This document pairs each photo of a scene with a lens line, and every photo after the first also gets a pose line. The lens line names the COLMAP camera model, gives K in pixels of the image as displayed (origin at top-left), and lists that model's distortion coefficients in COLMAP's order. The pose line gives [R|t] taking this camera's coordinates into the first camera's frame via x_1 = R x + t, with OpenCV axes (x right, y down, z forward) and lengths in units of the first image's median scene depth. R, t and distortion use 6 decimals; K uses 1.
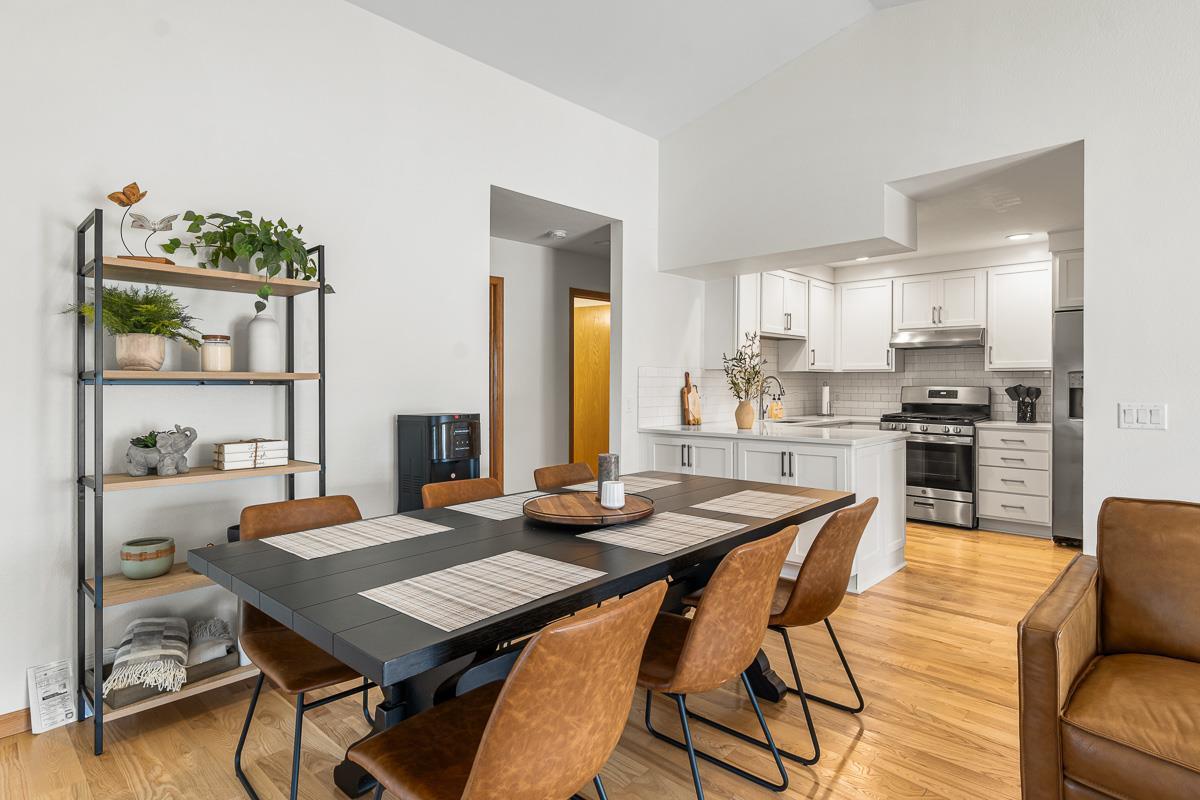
lens RADIAL K [[602.5, 0, 616.8], [0, 602.5, 392.4], [0, 0, 1]] dist [0.000534, 0.000210]
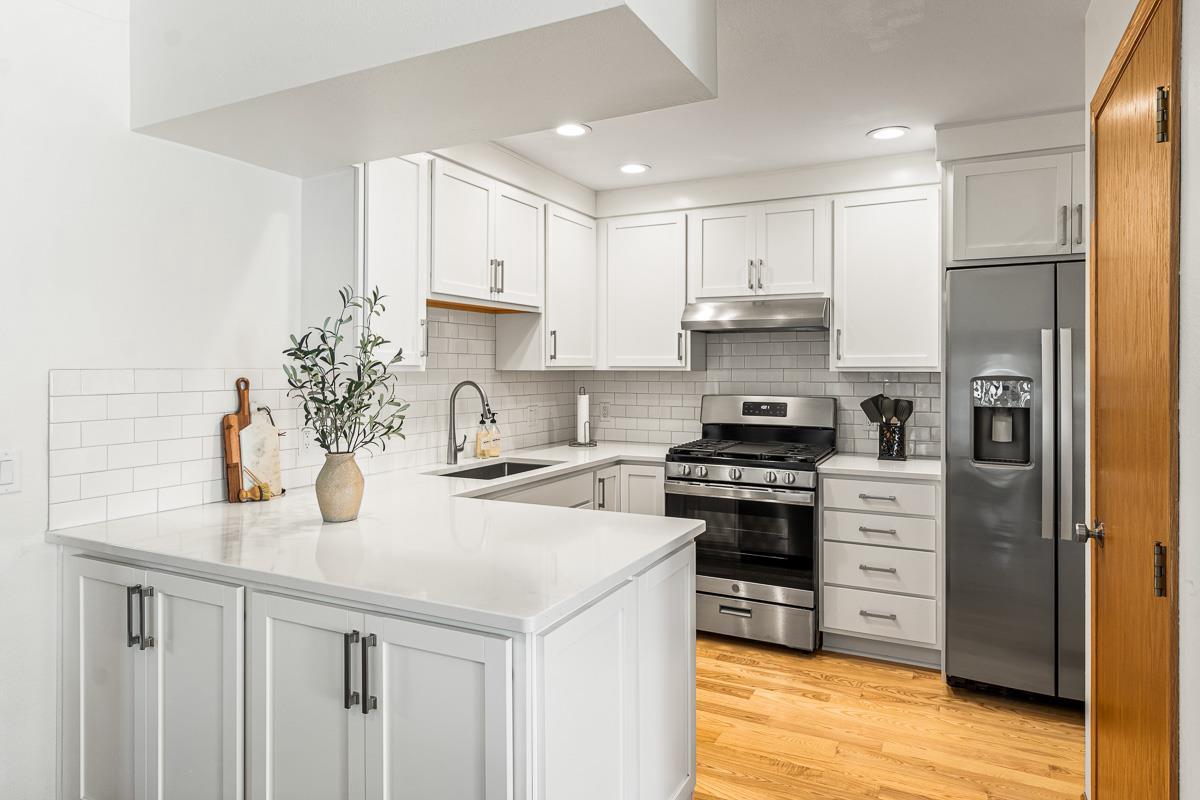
lens RADIAL K [[756.7, 0, 600.0], [0, 756.7, 400.0], [0, 0, 1]] dist [-0.003060, -0.000522]
pose [[0.958253, -0.012515, 0.285647, 0.188969], [0.006312, 0.999724, 0.022627, -0.026175], [-0.285851, -0.019880, 0.958068, 0.363516]]
